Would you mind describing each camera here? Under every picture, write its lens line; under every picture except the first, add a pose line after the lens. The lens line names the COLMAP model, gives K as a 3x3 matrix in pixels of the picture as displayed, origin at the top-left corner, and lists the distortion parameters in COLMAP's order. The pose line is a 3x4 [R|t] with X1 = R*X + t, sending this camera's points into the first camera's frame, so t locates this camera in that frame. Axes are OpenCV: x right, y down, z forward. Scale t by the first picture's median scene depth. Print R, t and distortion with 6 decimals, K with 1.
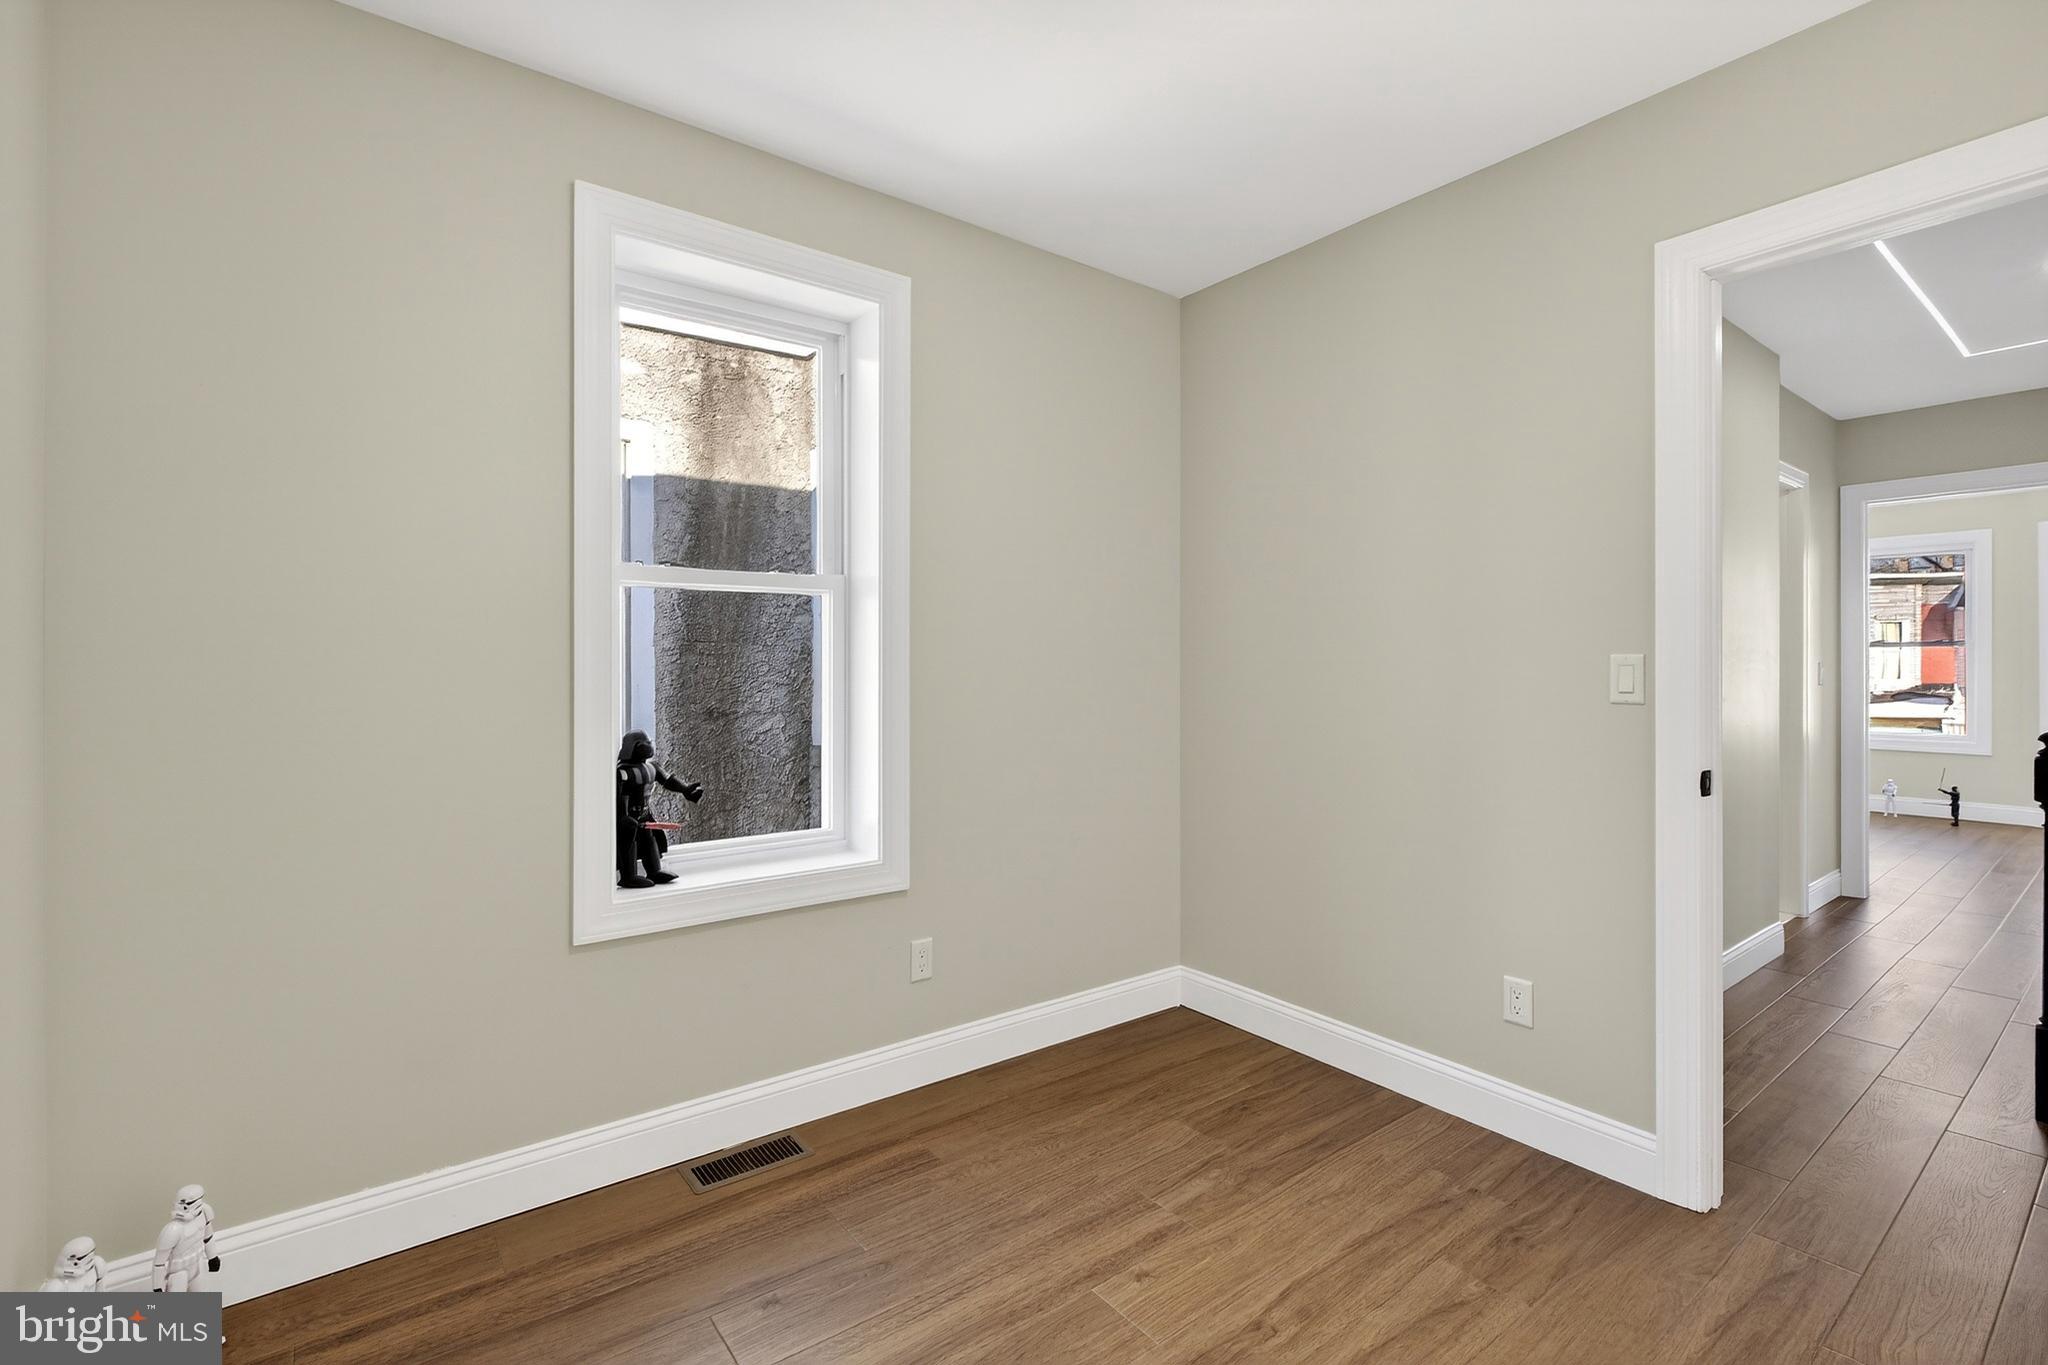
lens RADIAL K [[910.4, 0, 1037.2], [0, 910.4, 674.8], [0, 0, 1]] dist [-0.003068, 0.000320]
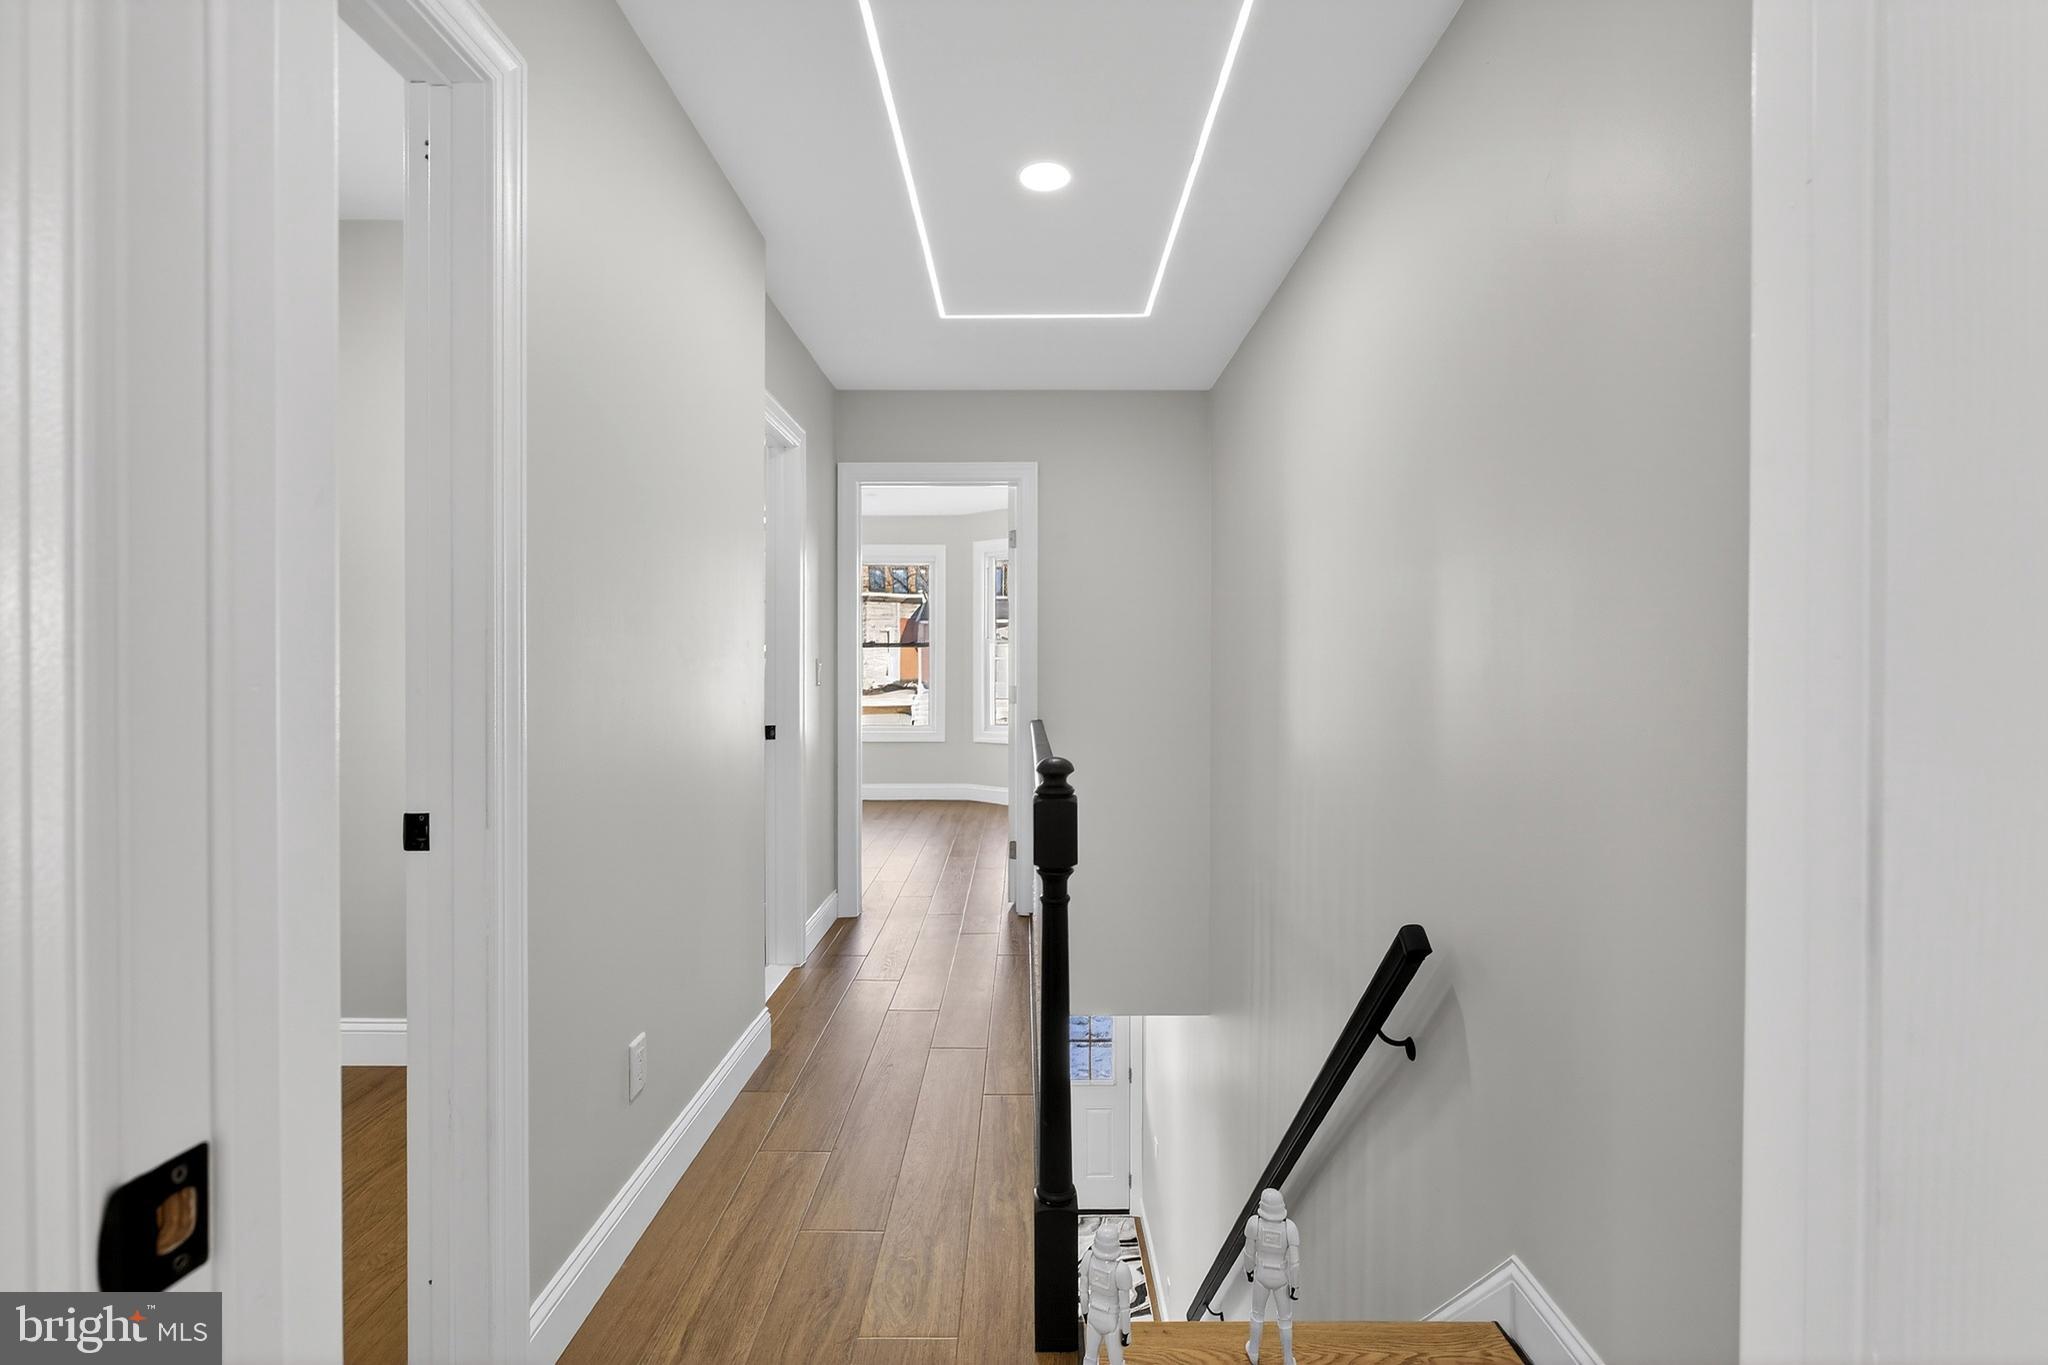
lens RADIAL K [[904.8, 0, 1023.9], [0, 904.8, 671.6], [0, 0, 1]] dist [0.001224, -0.004174]
pose [[0.615319, 0.000371, 0.788278, 0.201708], [0.000738, 0.999999, -0.001047, -0.000107], [-0.788278, 0.001226, 0.615318, 0.209561]]
